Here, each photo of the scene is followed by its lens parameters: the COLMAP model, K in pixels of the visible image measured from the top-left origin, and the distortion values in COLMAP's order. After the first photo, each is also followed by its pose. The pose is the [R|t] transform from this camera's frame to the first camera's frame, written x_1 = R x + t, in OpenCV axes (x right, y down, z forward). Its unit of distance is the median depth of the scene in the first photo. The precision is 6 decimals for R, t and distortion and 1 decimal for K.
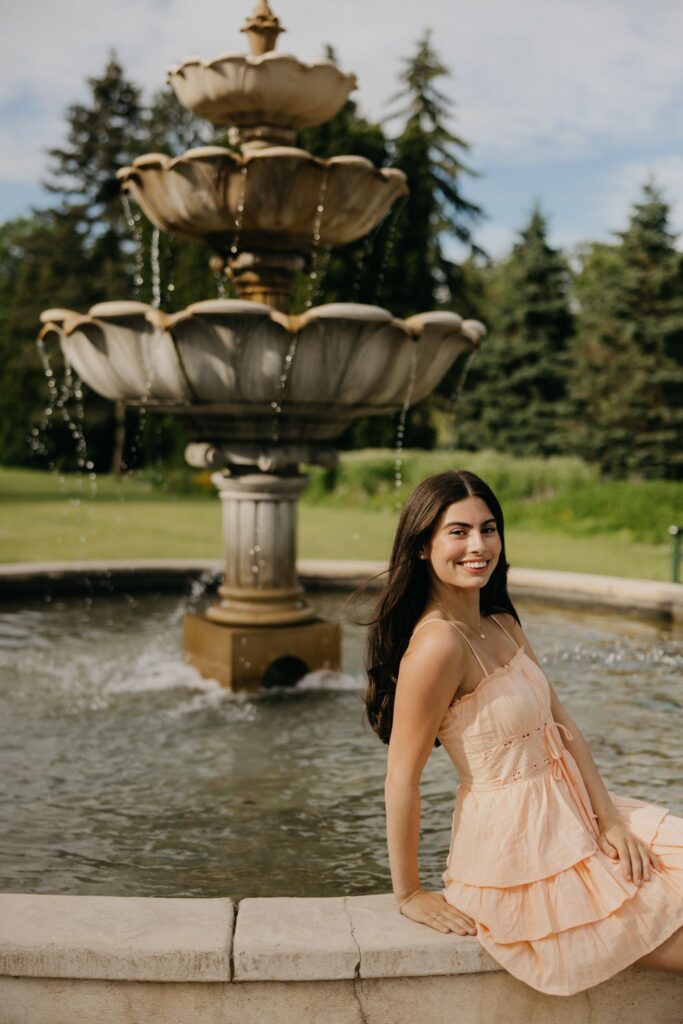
lens RADIAL K [[1013.9, 0, 339.7], [0, 1013.9, 522.6], [0, 0, 1]] dist [0.011631, -0.009314]
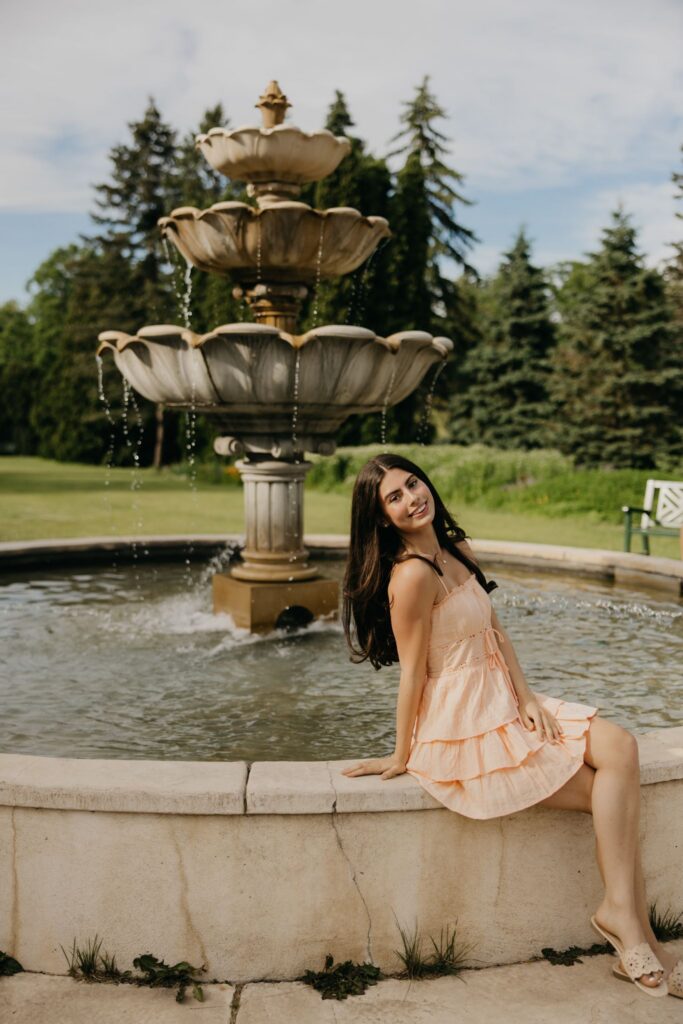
lens RADIAL K [[884.6, 0, 338.5], [0, 884.6, 515.6], [0, 0, 1]] dist [0.010120, 0.003143]
pose [[0.999890, -0.004420, -0.014138, 0.017734], [0.004533, 0.999958, 0.007977, 0.011667], [0.014102, -0.008040, 0.999868, -0.093459]]
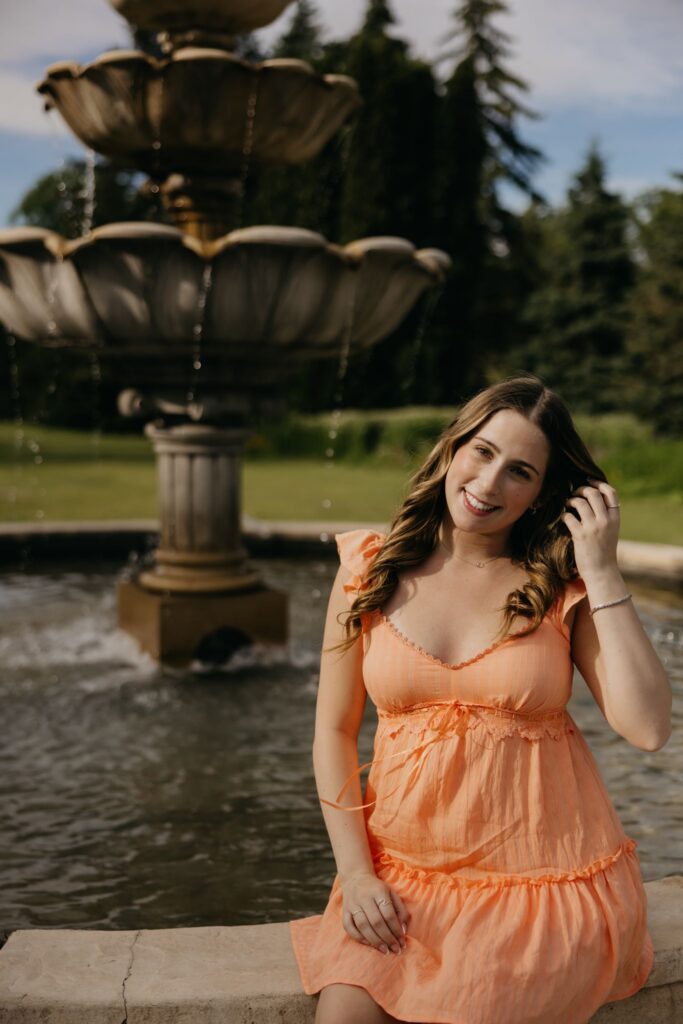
lens RADIAL K [[1049.1, 0, 341.5], [0, 1049.1, 512.0], [0, 0, 1]] dist [0.018019, 0.015437]
pose [[0.998849, 0.002020, -0.047933, 0.095390], [-0.000799, 0.999675, 0.025483, 0.005674], [0.047969, -0.025415, 0.998525, 0.080355]]
